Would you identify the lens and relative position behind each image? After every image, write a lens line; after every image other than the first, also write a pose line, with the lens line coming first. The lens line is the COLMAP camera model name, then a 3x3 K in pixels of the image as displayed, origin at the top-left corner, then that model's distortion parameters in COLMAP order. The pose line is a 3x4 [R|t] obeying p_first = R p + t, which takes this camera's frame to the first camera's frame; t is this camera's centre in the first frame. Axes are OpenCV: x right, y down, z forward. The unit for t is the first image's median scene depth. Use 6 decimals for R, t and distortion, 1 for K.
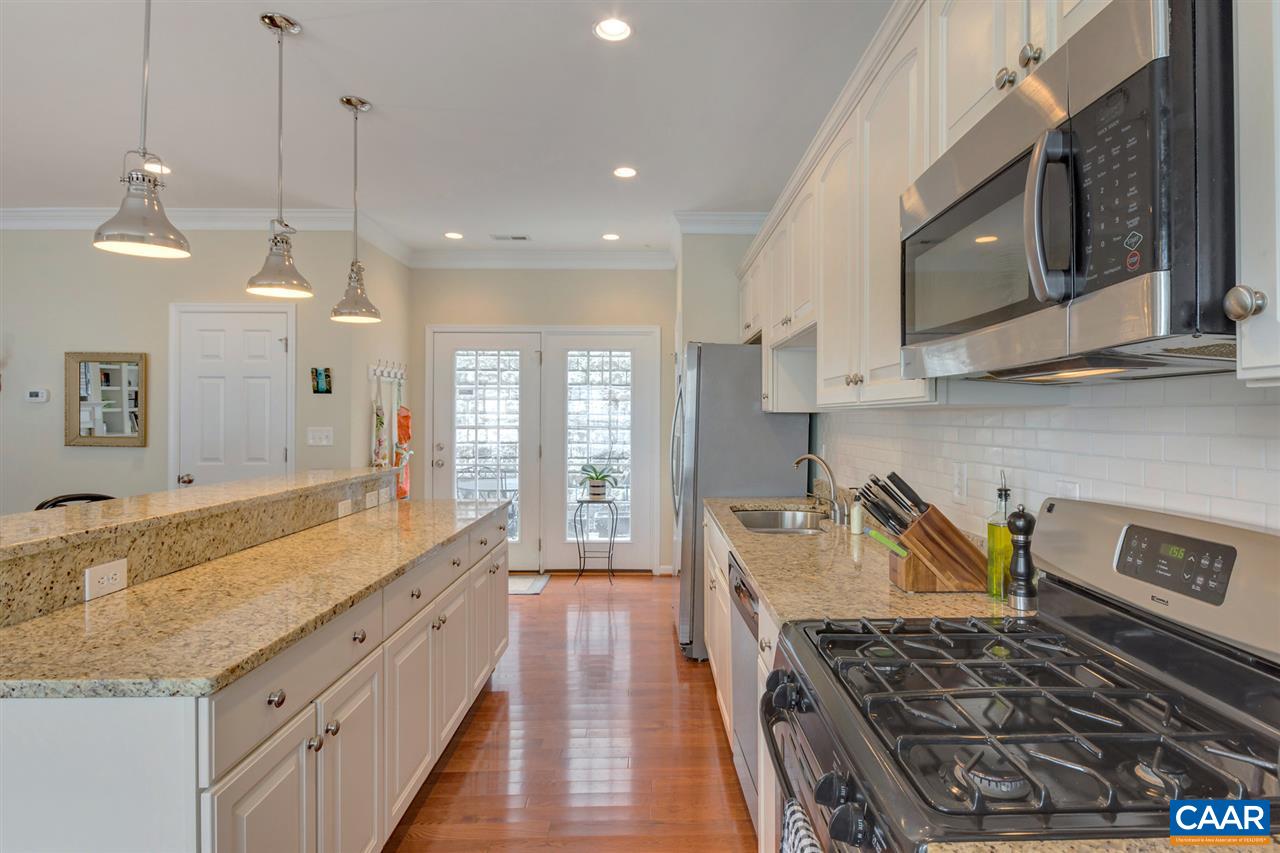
lens RADIAL K [[681.4, 0, 665.7], [0, 681.4, 403.8], [0, 0, 1]] dist [-0.001174, -0.000043]
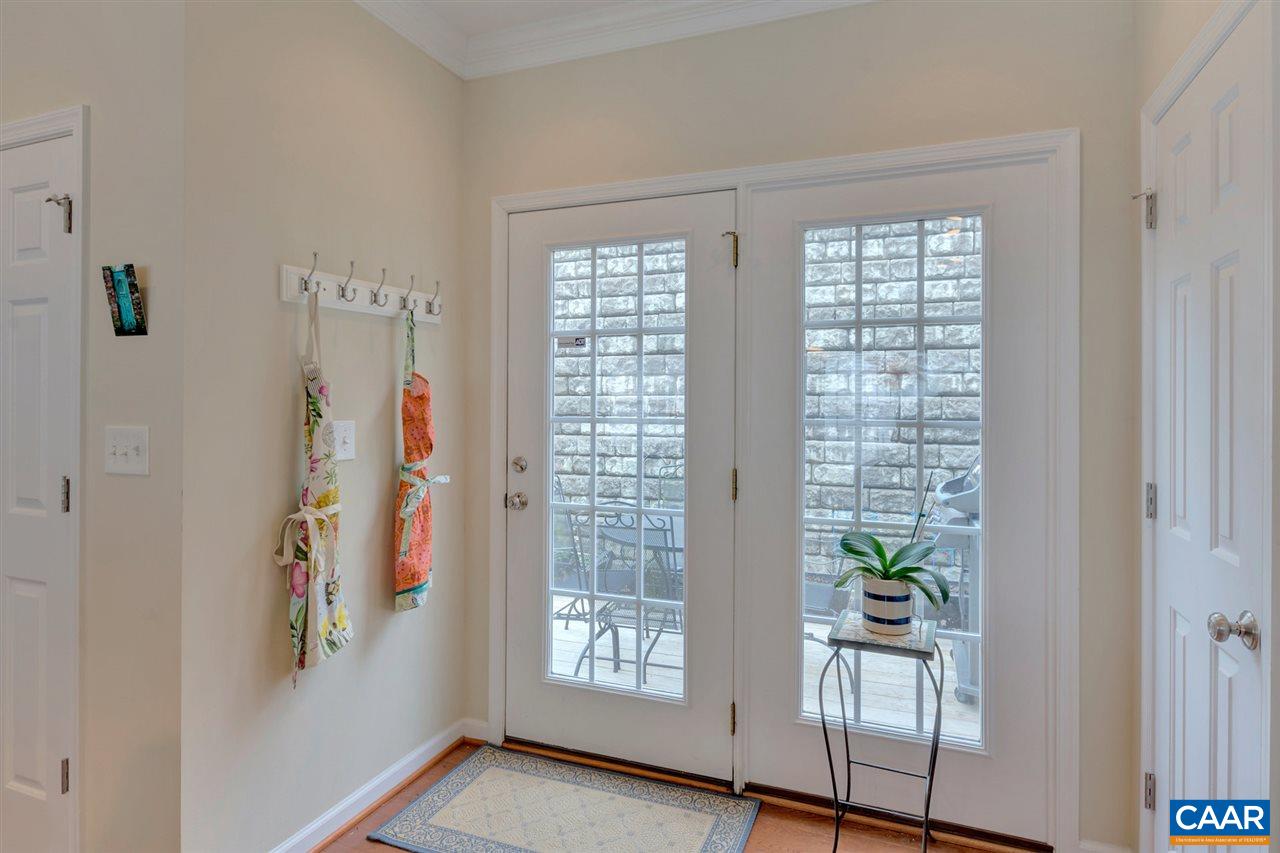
lens RADIAL K [[681.4, 0, 665.7], [0, 681.4, 403.8], [0, 0, 1]] dist [-0.001174, -0.000043]
pose [[0.930472, 0.002940, -0.366352, -0.093095], [0.006284, 0.999693, 0.023983, 0.015518], [0.366310, -0.024618, 0.930167, 0.758713]]
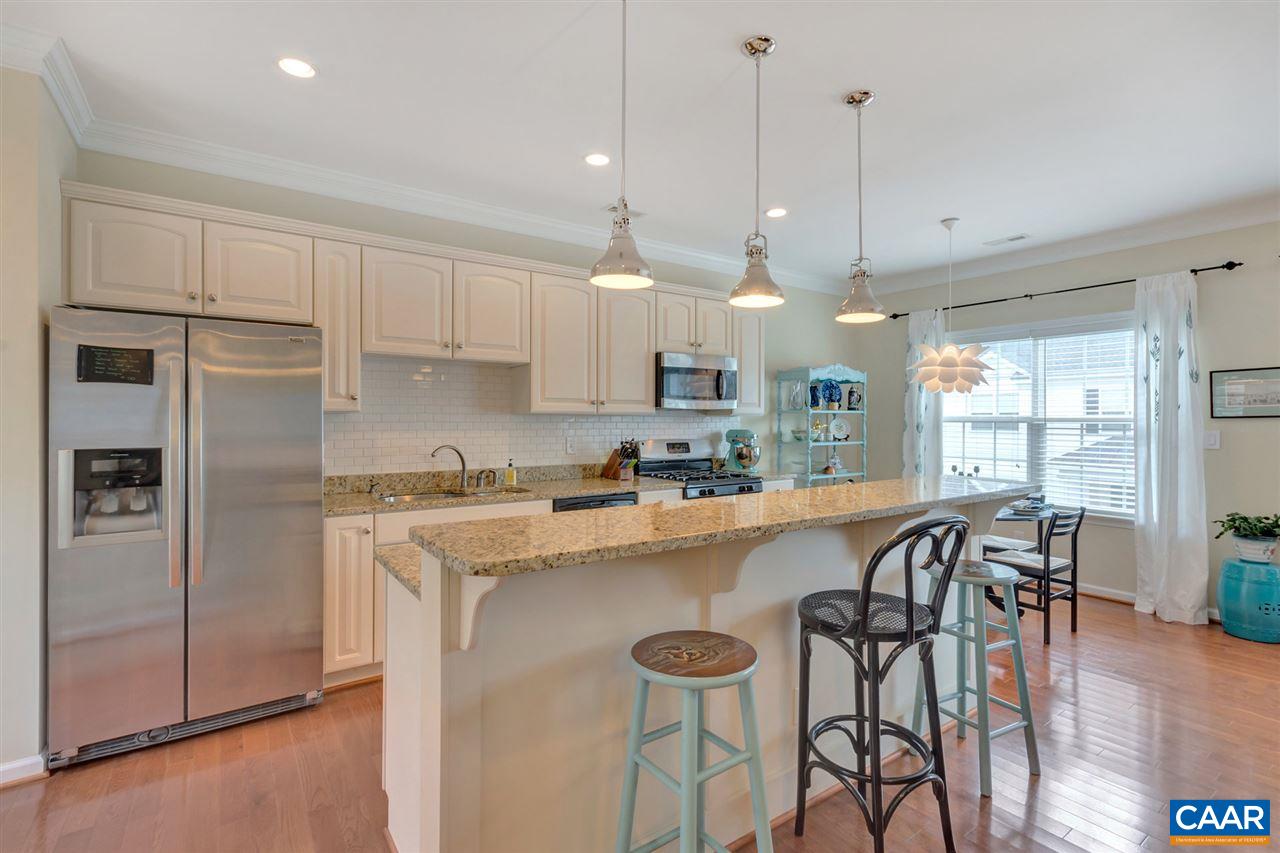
lens RADIAL K [[589.4, 0, 632.9], [0, 589.4, 413.0], [0, 0, 1]] dist [0.002068, 0.000227]
pose [[-0.555277, 0.007960, 0.831627, -0.647481], [-0.019505, 0.999555, -0.022591, 0.019105], [-0.831437, -0.028765, -0.554875, 0.891282]]
